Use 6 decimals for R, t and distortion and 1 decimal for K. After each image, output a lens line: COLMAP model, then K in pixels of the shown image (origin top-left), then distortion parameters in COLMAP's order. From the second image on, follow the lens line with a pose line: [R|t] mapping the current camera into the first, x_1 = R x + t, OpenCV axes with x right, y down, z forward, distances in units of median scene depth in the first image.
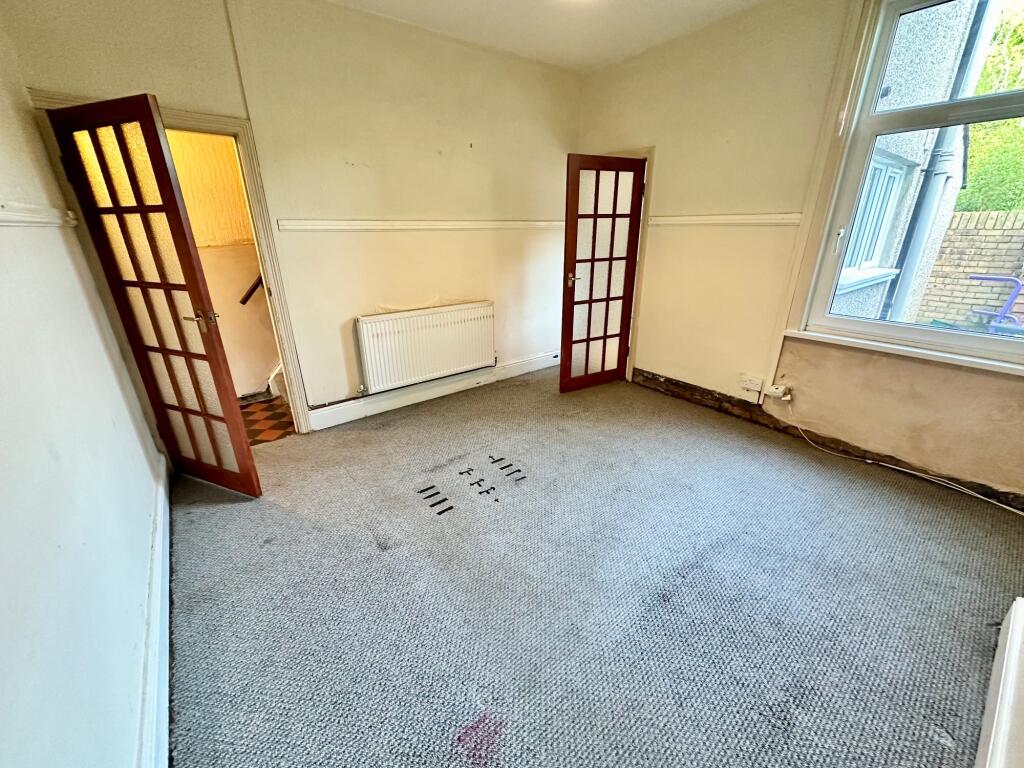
lens RADIAL K [[409.4, 0, 508.7], [0, 409.4, 382.2], [0, 0, 1]] dist [-0.001207, 0.000580]
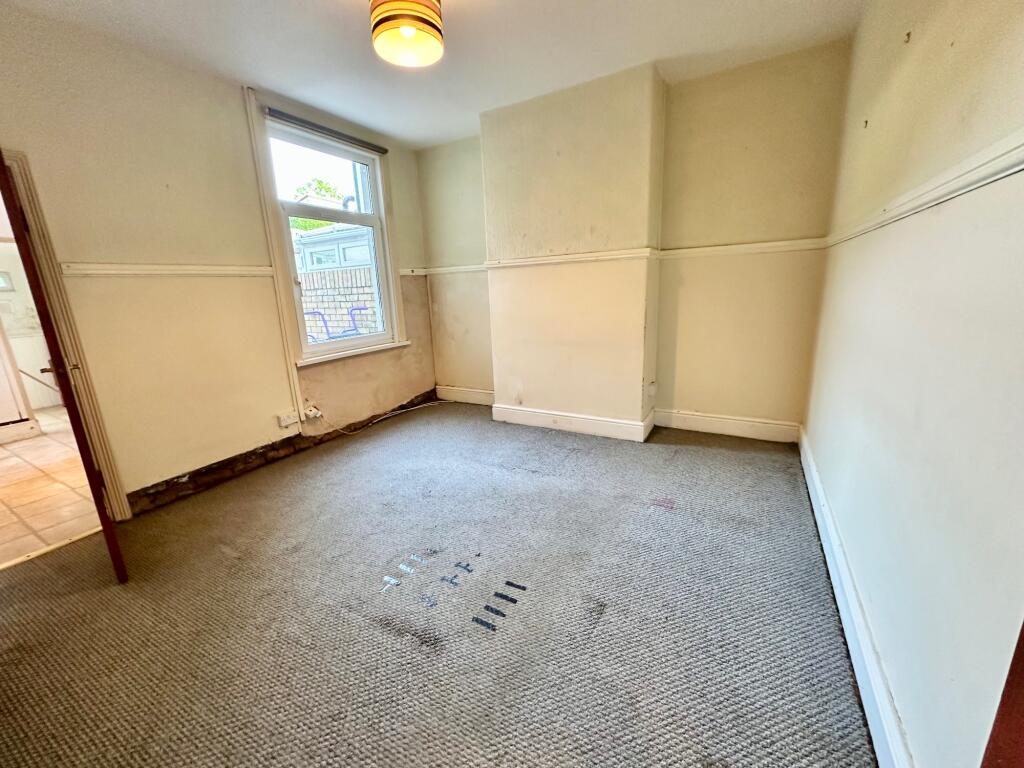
lens RADIAL K [[413.2, 0, 509.4], [0, 413.2, 387.4], [0, 0, 1]] dist [-0.001515, -0.000077]
pose [[-0.379349, -0.197988, 0.903822, -0.606230], [0.374472, 0.860405, 0.345649, -0.233324], [-0.846088, 0.469578, -0.252253, 0.771447]]
